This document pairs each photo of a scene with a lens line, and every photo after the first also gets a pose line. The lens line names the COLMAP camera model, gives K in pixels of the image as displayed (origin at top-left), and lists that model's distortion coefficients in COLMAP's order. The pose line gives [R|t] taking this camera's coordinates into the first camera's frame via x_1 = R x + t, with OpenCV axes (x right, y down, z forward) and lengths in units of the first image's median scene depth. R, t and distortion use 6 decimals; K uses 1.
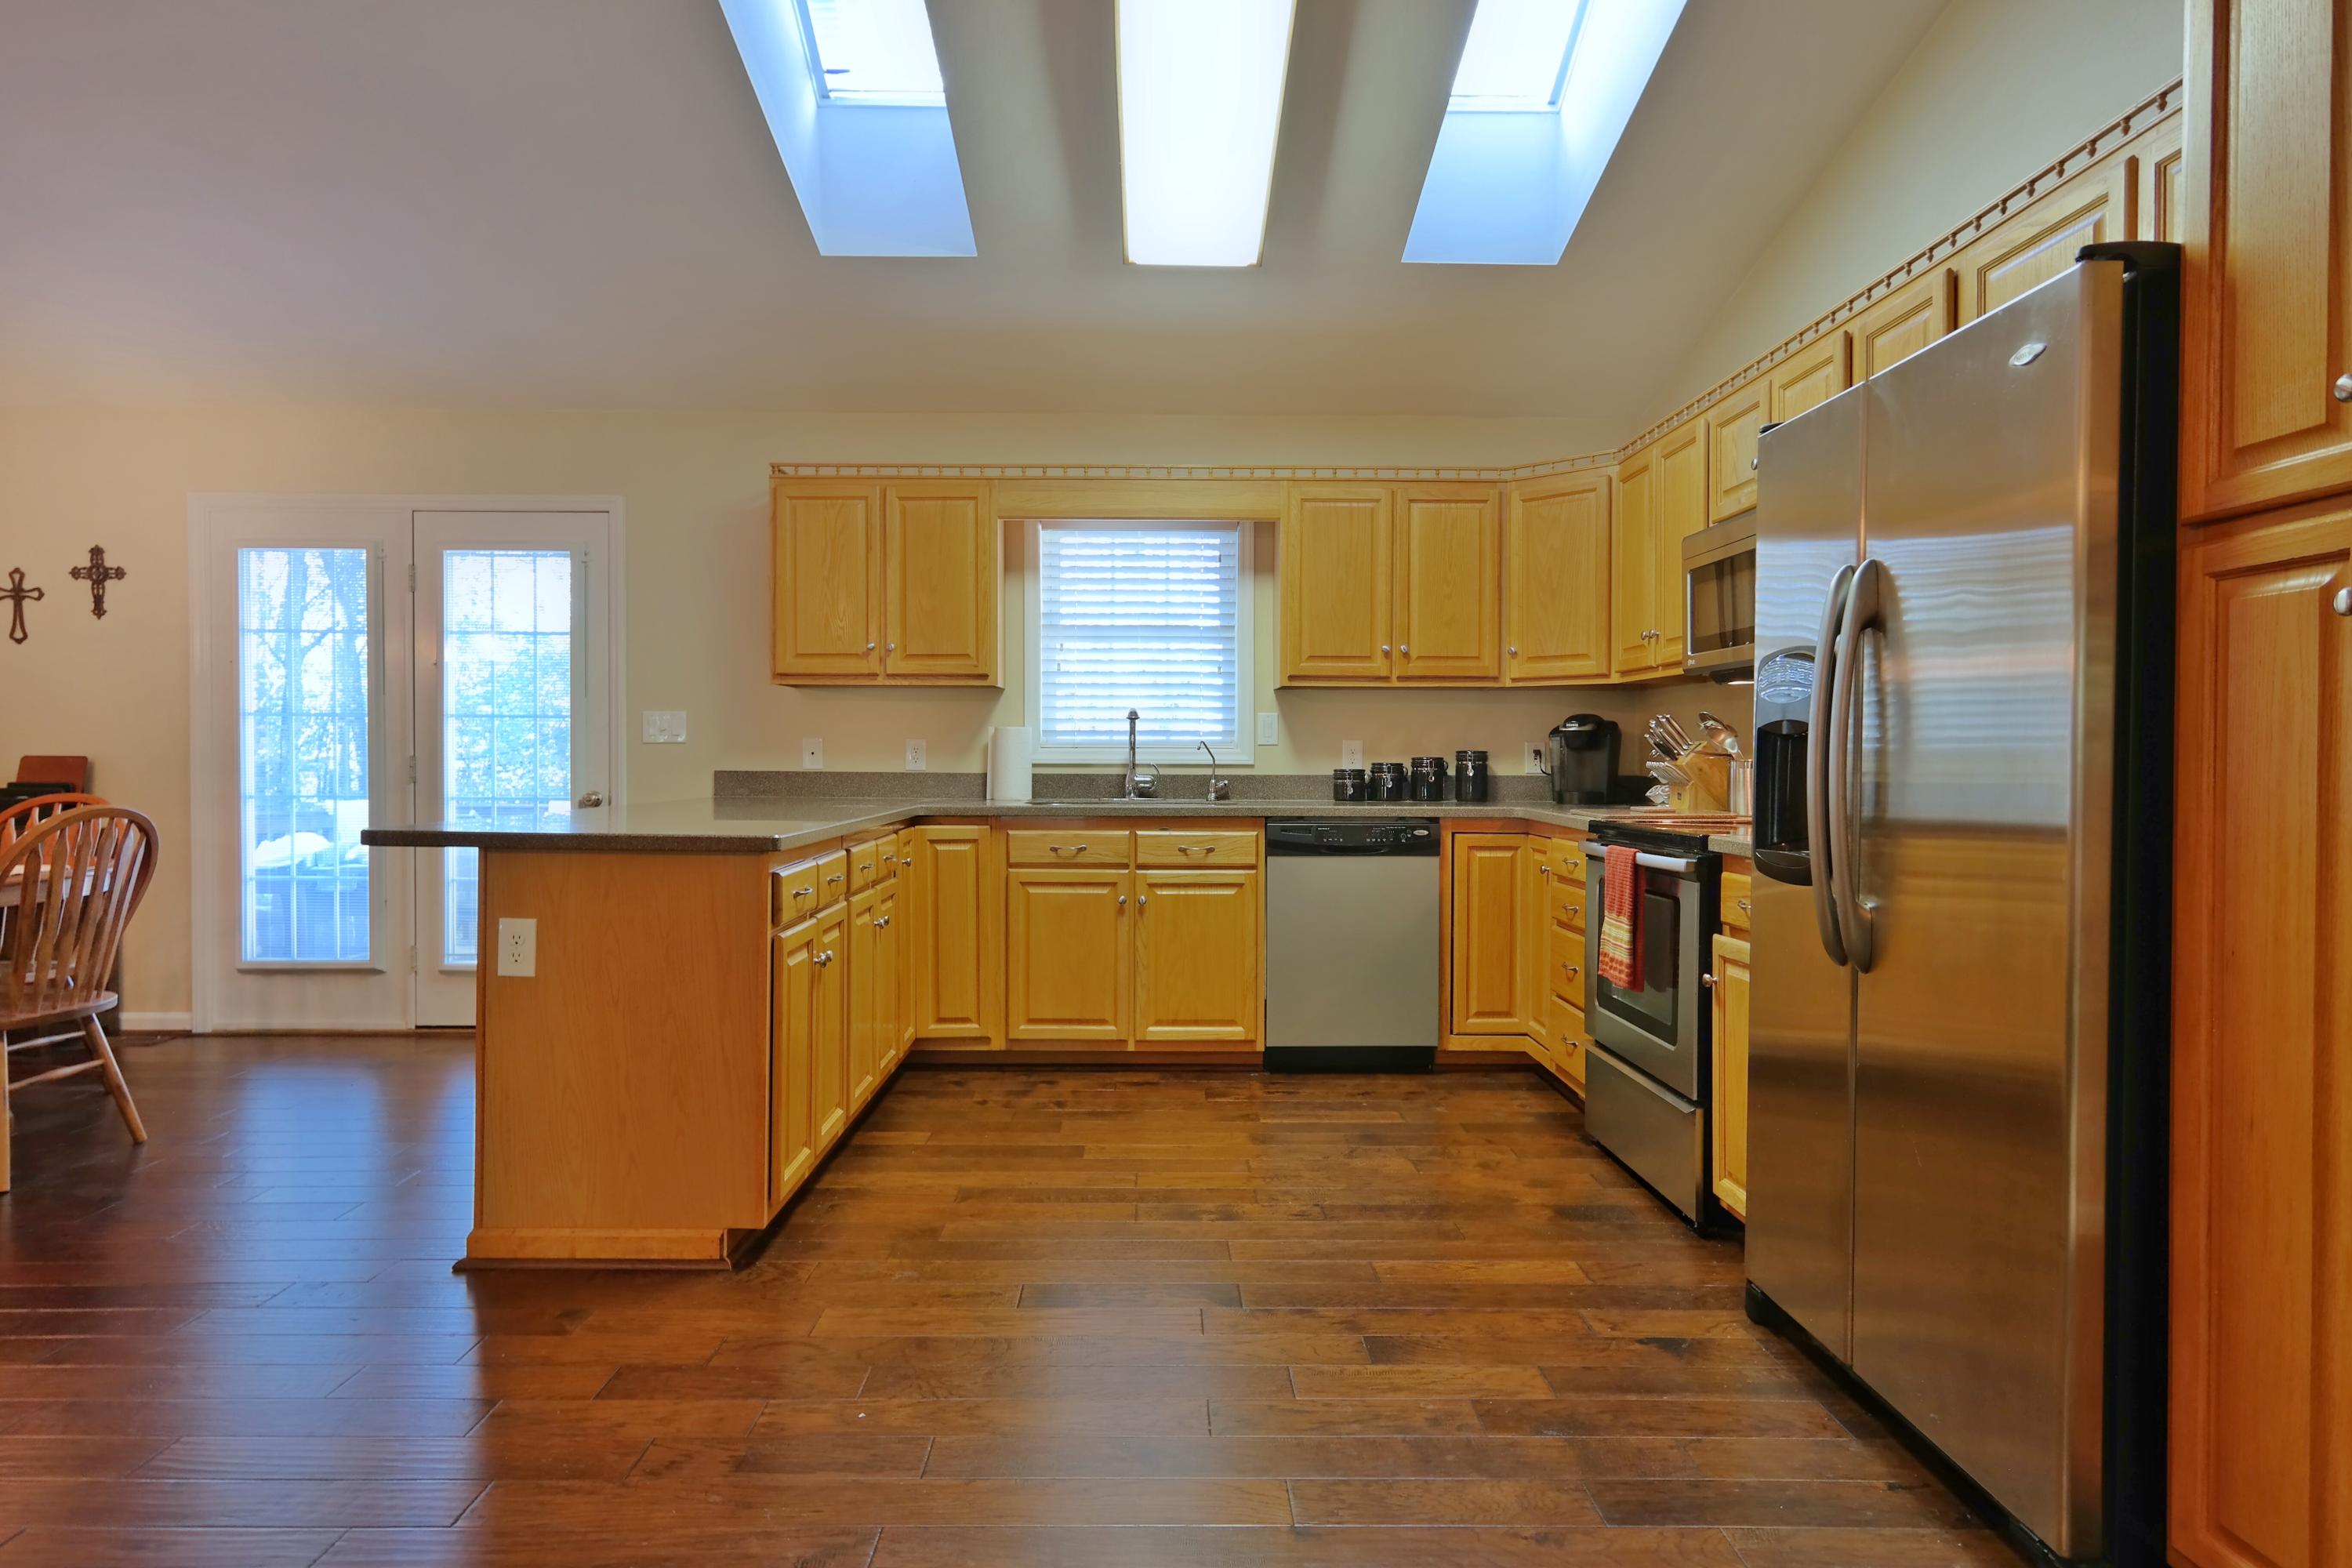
lens RADIAL K [[1249.0, 0, 1215.1], [0, 1249.0, 778.7], [0, 0, 1]] dist [-0.026180, 0.023853]
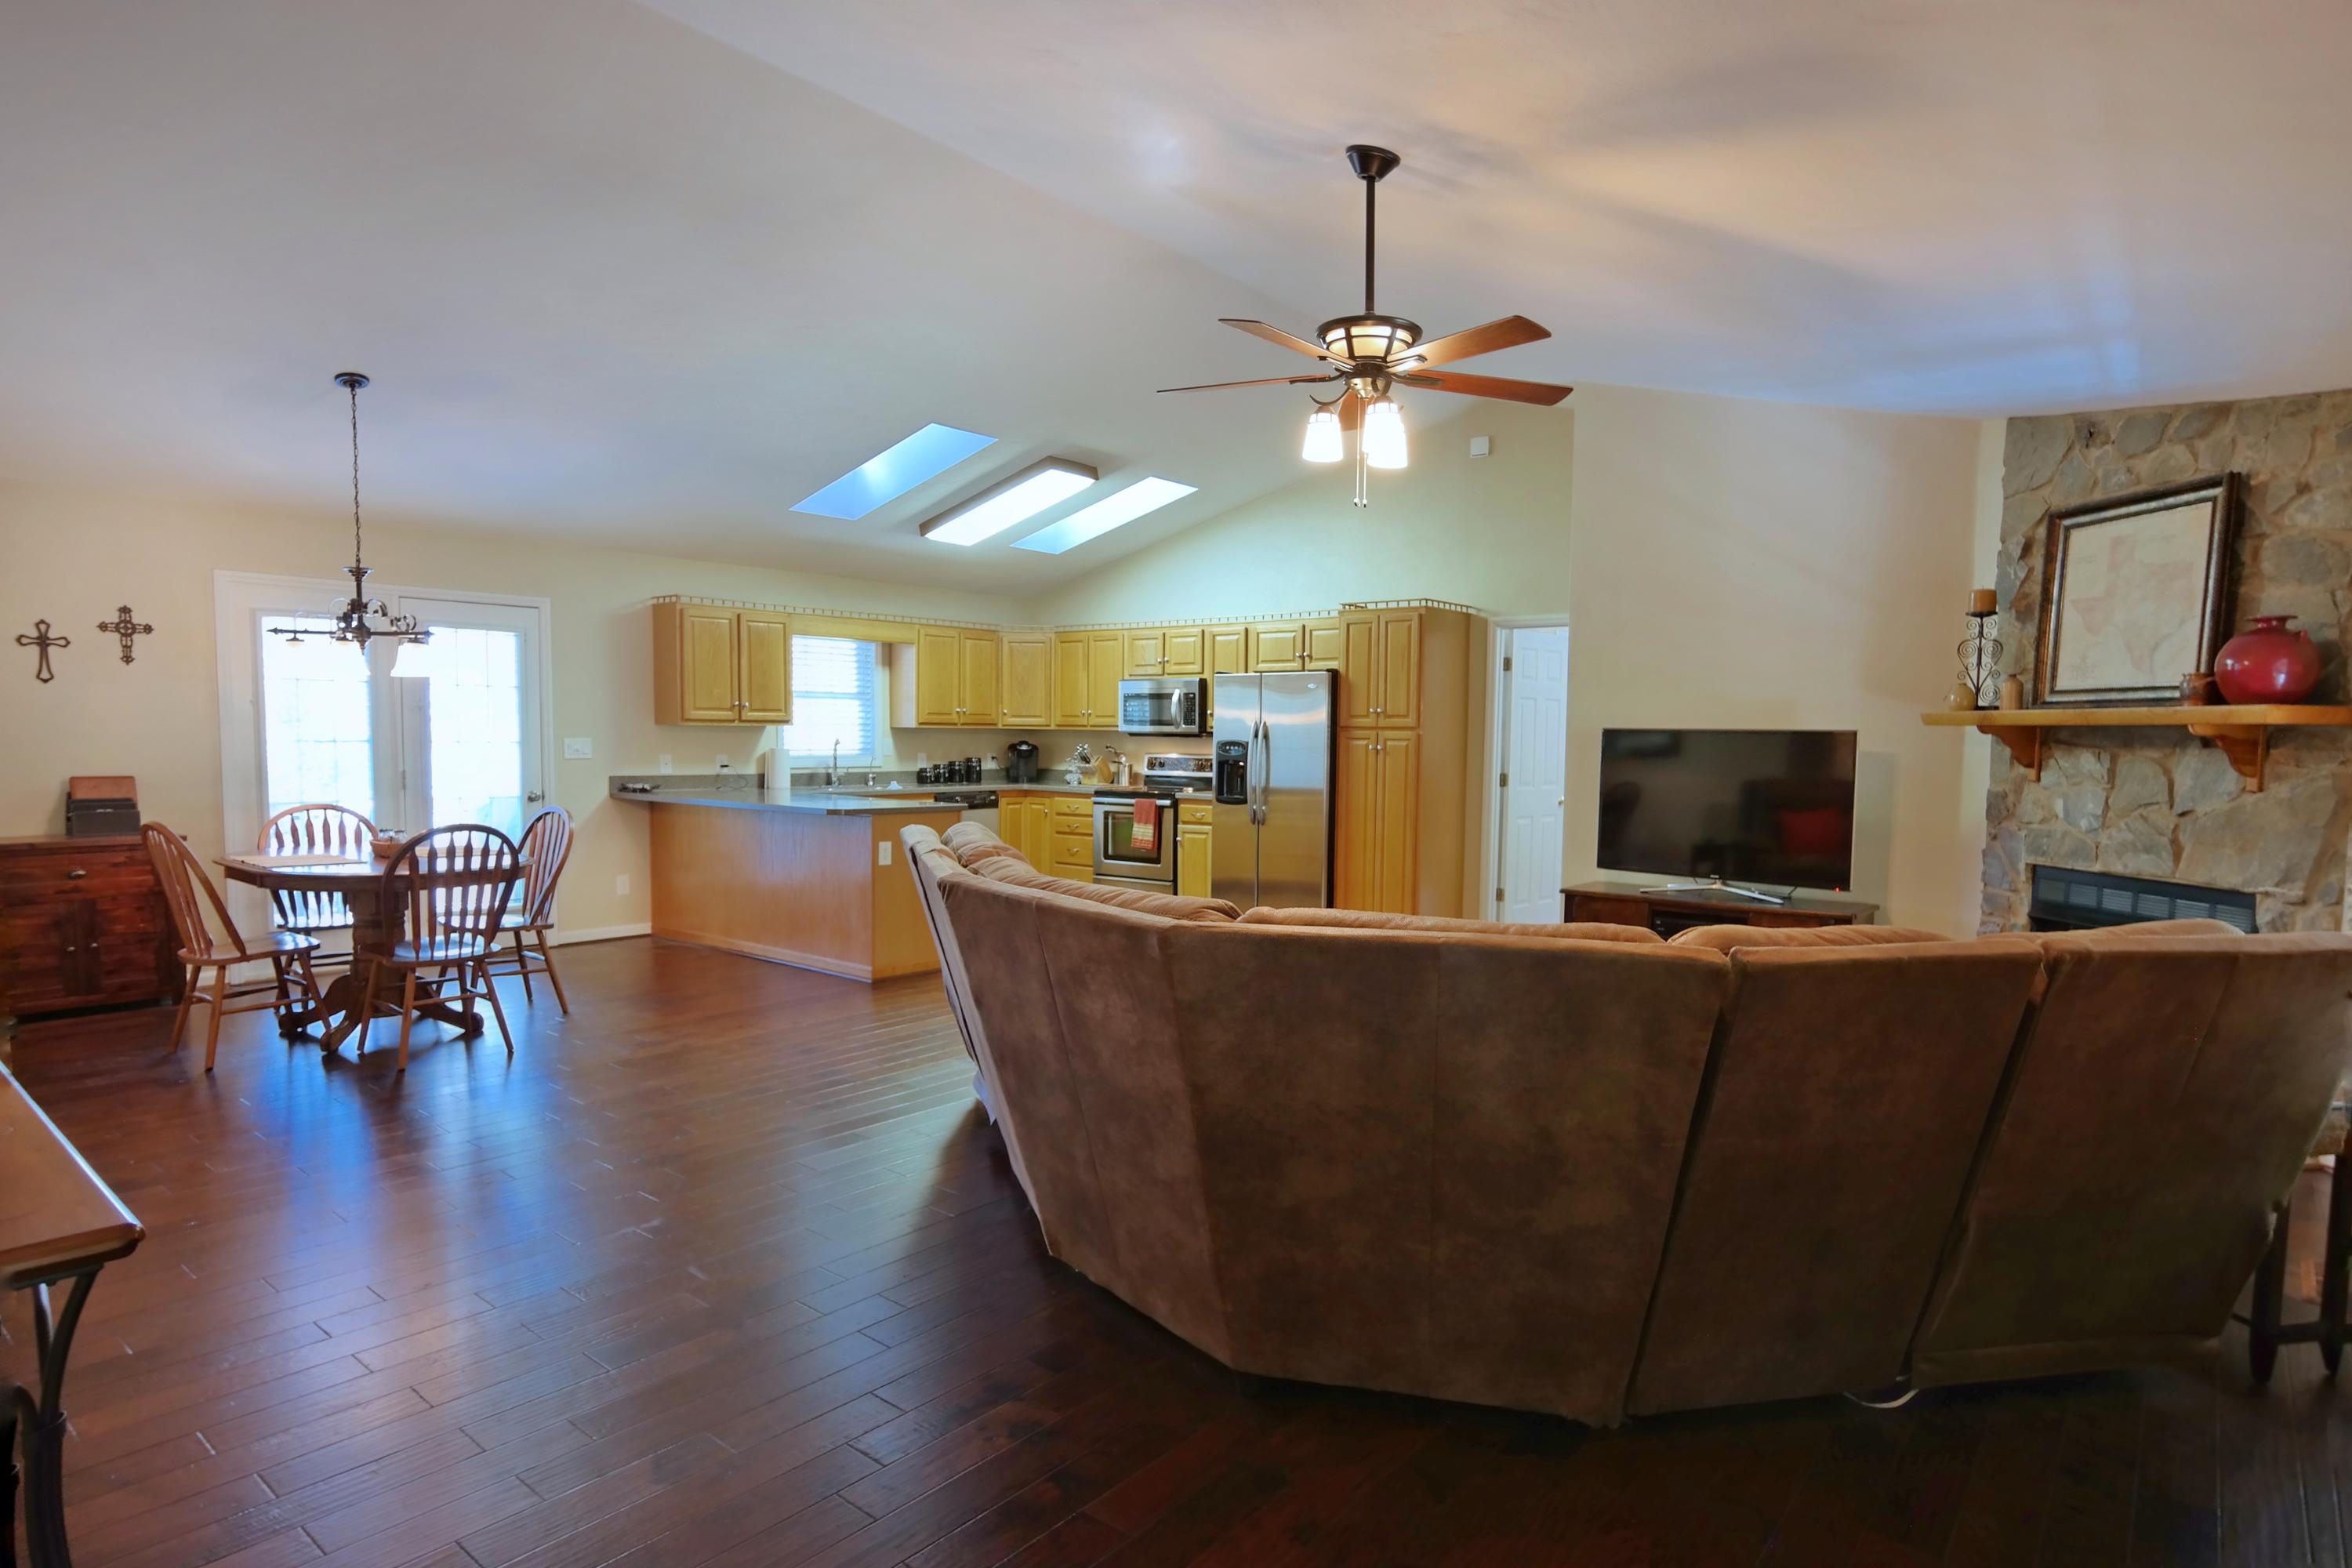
lens RADIAL K [[1554.3, 0, 1030.0], [0, 1554.3, 850.9], [0, 0, 1]] dist [-0.008415, -0.002935]
pose [[0.679245, -0.059384, 0.731506, -1.770241], [0.004567, 0.997044, 0.076700, -0.071579], [-0.733898, -0.048757, 0.677508, -0.892409]]
